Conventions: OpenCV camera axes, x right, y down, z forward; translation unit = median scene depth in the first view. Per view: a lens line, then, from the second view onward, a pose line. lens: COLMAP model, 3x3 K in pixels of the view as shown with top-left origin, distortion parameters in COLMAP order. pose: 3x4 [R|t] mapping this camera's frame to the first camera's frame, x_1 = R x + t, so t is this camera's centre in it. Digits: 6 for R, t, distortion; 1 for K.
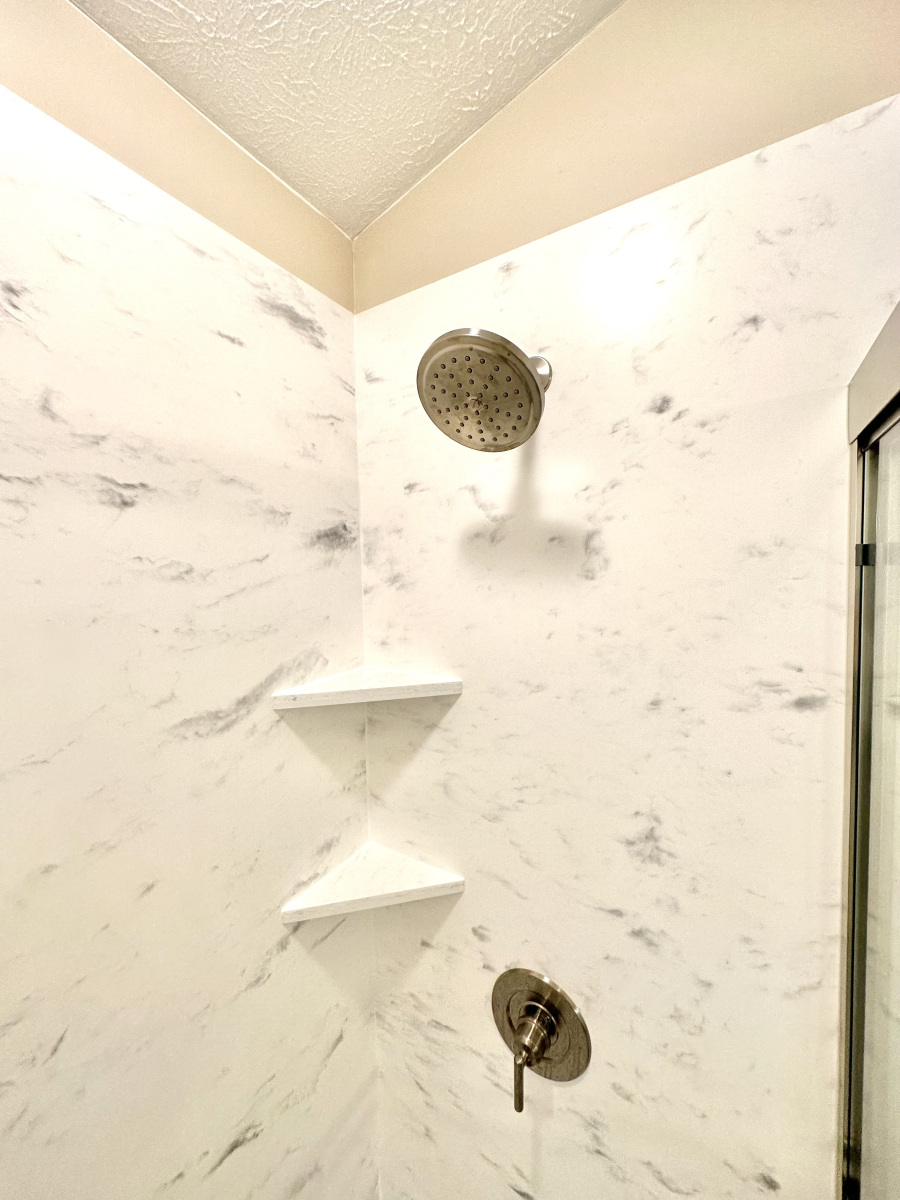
lens RADIAL K [[479.7, 0, 449.9], [0, 479.7, 598.7], [0, 0, 1]] dist [-0.002100, 0.000392]
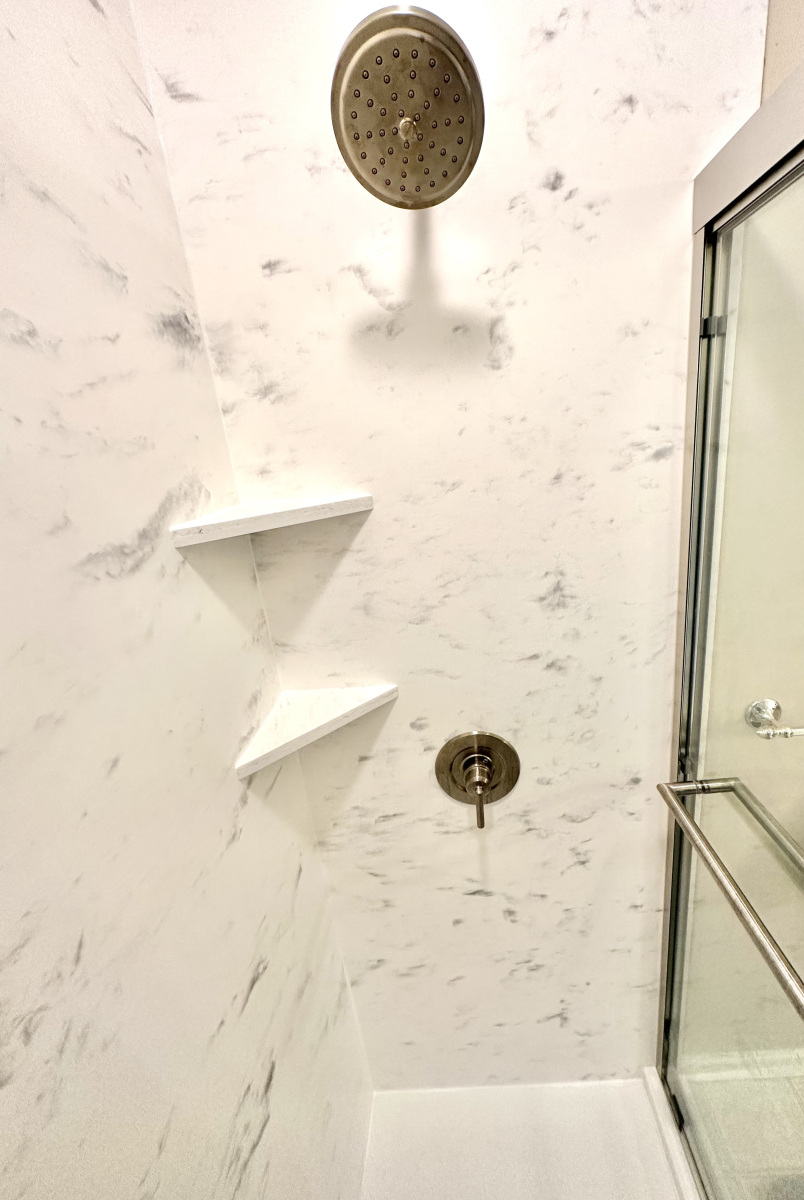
lens RADIAL K [[478.6, 0, 449.6], [0, 478.6, 598.2], [0, 0, 1]] dist [-0.001375, -0.000206]
pose [[0.851143, -0.213863, 0.479393, -0.408259], [0.104817, 0.964095, 0.243997, 0.177672], [-0.514362, -0.157428, 0.842999, 0.082078]]
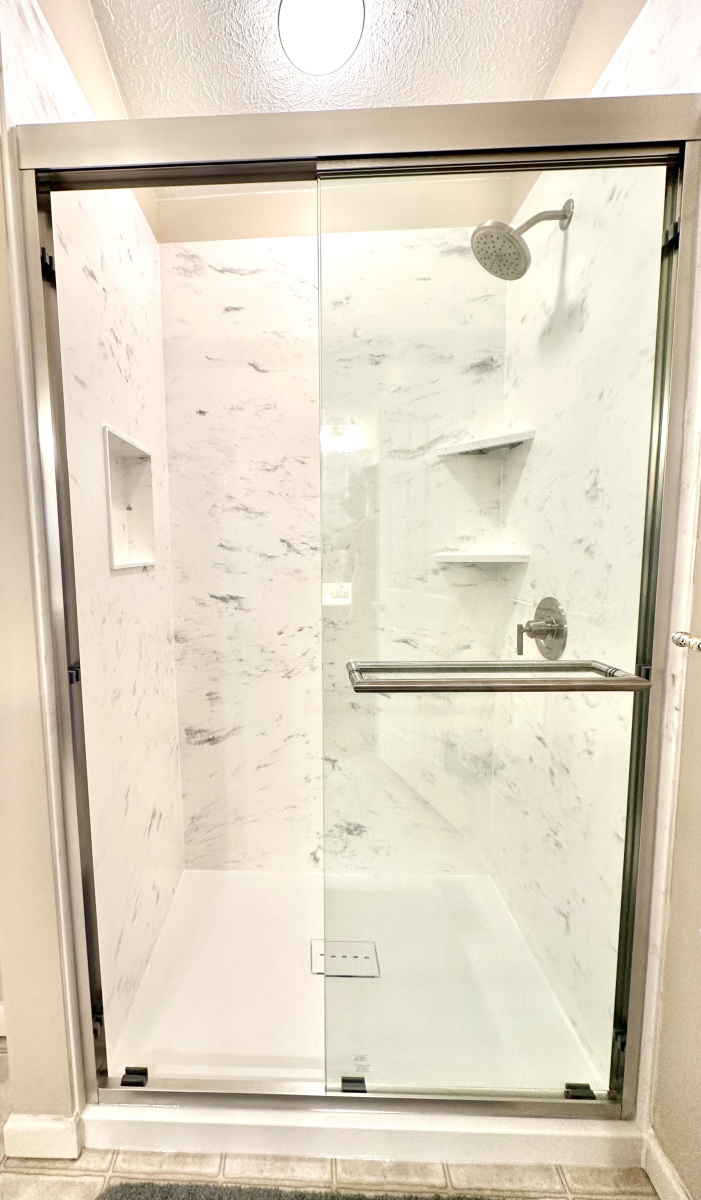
lens RADIAL K [[480.4, 0, 284.6], [0, 480.4, 598.7], [0, 0, 1]] dist [0.002078, 0.000087]
pose [[0.487924, 0.101689, -0.866943, 1.288079], [-0.035980, 0.994690, 0.096423, 0.728498], [0.872144, -0.015854, 0.488992, -0.670749]]
